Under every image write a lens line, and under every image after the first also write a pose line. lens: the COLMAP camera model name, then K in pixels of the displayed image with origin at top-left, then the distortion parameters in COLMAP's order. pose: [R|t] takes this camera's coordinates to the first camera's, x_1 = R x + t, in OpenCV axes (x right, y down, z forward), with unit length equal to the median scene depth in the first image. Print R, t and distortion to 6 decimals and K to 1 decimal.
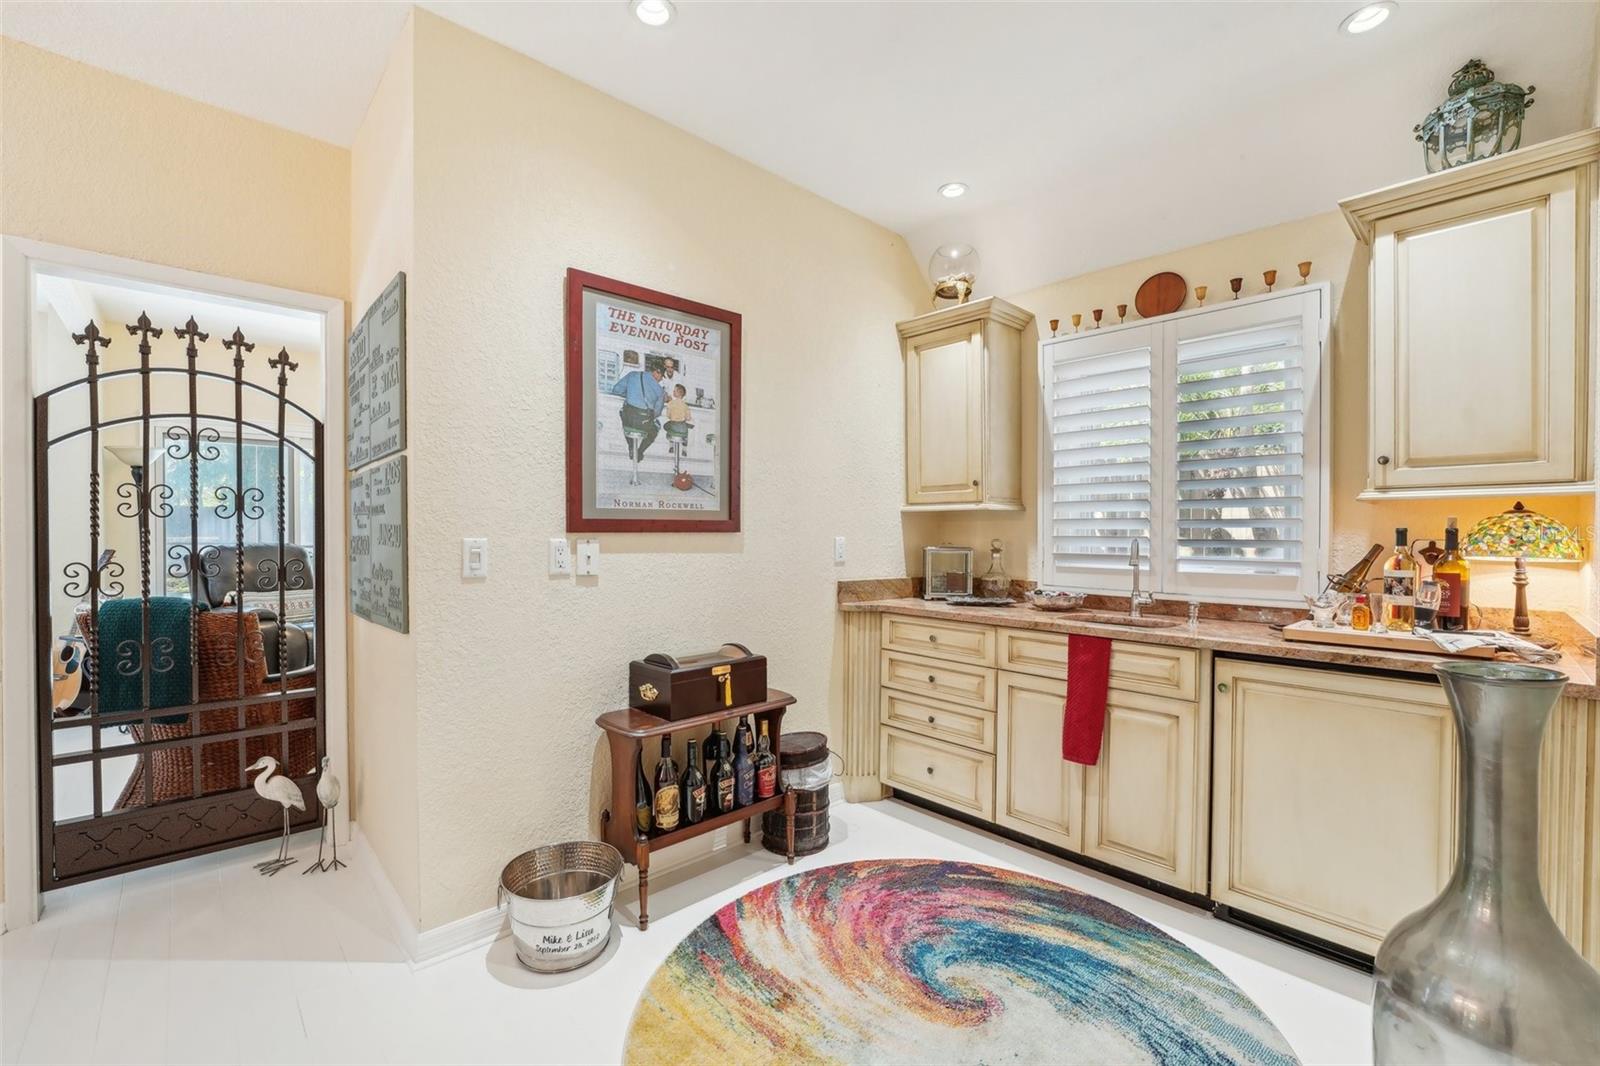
lens RADIAL K [[657.3, 0, 807.9], [0, 657.3, 538.0], [0, 0, 1]] dist [-0.030525, 0.005116]
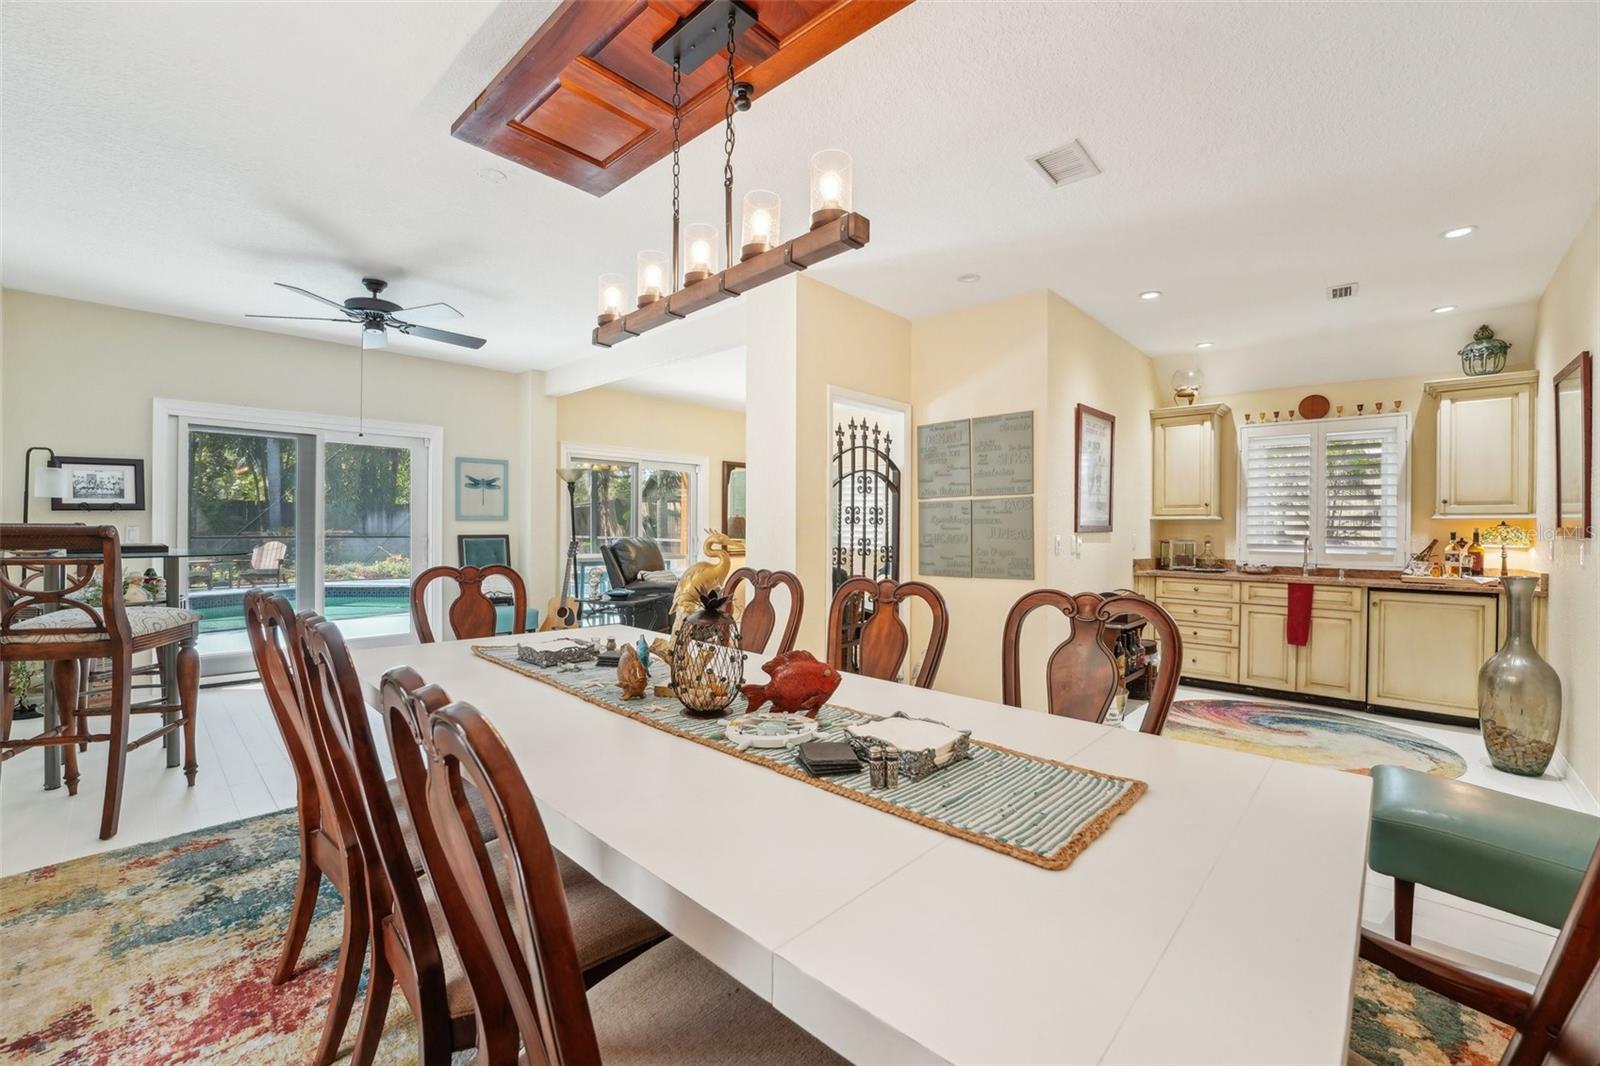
lens RADIAL K [[657.3, 0, 789.2], [0, 657.3, 529.8], [0, 0, 1]] dist [-0.030525, 0.005116]
pose [[0.998504, 0.004358, 0.054510, -1.284504], [-0.004208, 0.999987, -0.002865, -0.006566], [-0.054522, 0.002631, 0.998509, -0.938148]]
